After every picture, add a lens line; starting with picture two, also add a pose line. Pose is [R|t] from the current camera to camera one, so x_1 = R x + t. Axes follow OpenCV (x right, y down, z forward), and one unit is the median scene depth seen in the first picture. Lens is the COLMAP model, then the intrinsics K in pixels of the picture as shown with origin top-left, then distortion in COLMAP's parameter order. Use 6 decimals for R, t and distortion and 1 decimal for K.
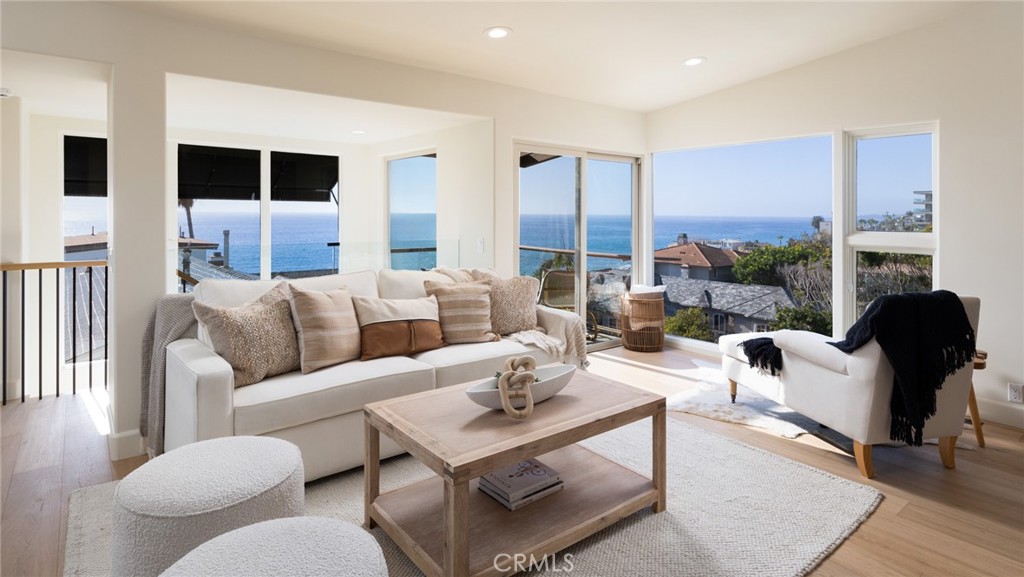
lens RADIAL K [[544.2, 0, 520.1], [0, 544.2, 222.7], [0, 0, 1]] dist [0.001128, -0.002507]
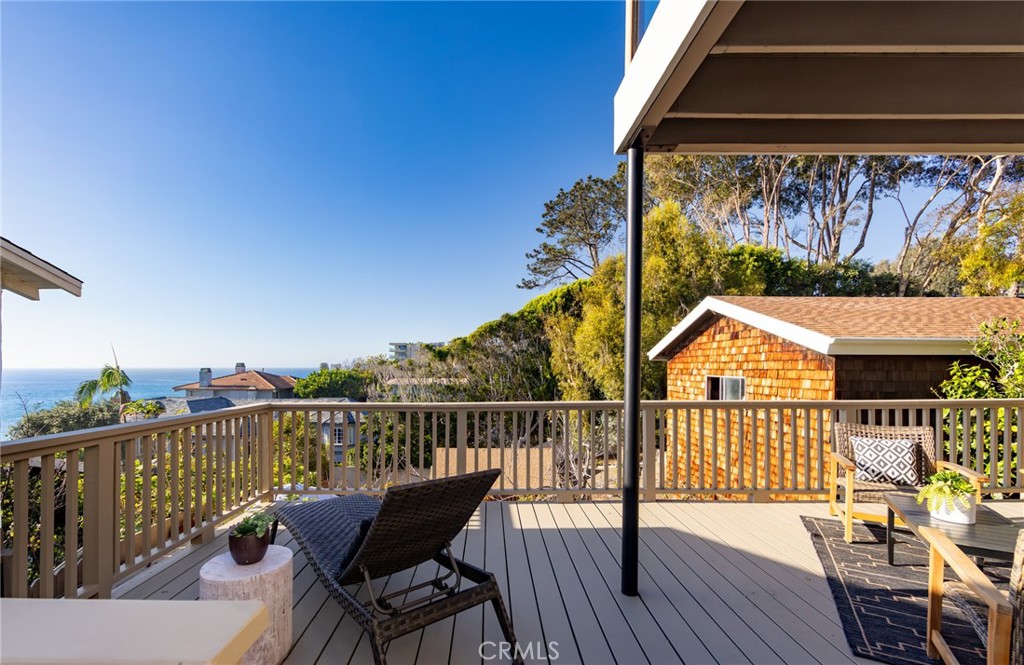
lens RADIAL K [[424.7, 0, 480.6], [0, 424.7, 361.7], [0, 0, 1]] dist [-0.002145, 0.000405]
pose [[0.646886, -0.001405, 0.762586, -0.474610], [0.017810, 0.999753, -0.013266, 0.515425], [-0.762379, 0.022163, 0.646751, 1.322247]]
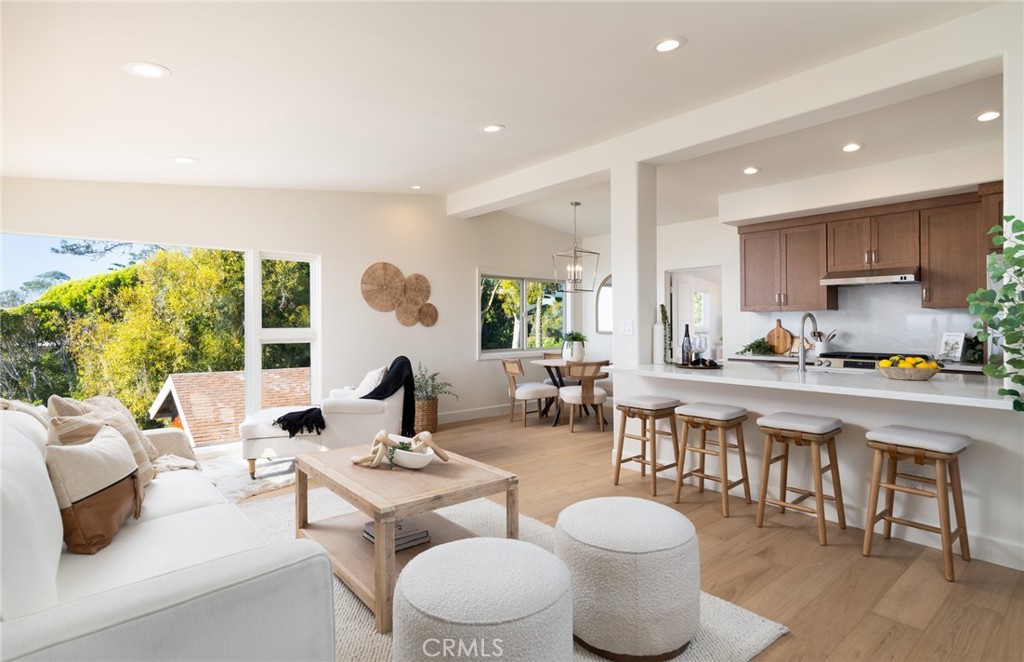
lens RADIAL K [[517.5, 0, 517.4], [0, 517.5, 322.9], [0, 0, 1]] dist [0.005566, 0.000459]
pose [[-0.017548, -0.005224, 0.999832, -0.504035], [0.019848, 0.999787, 0.005572, 0.004414], [-0.999649, 0.019943, -0.017441, 0.326491]]
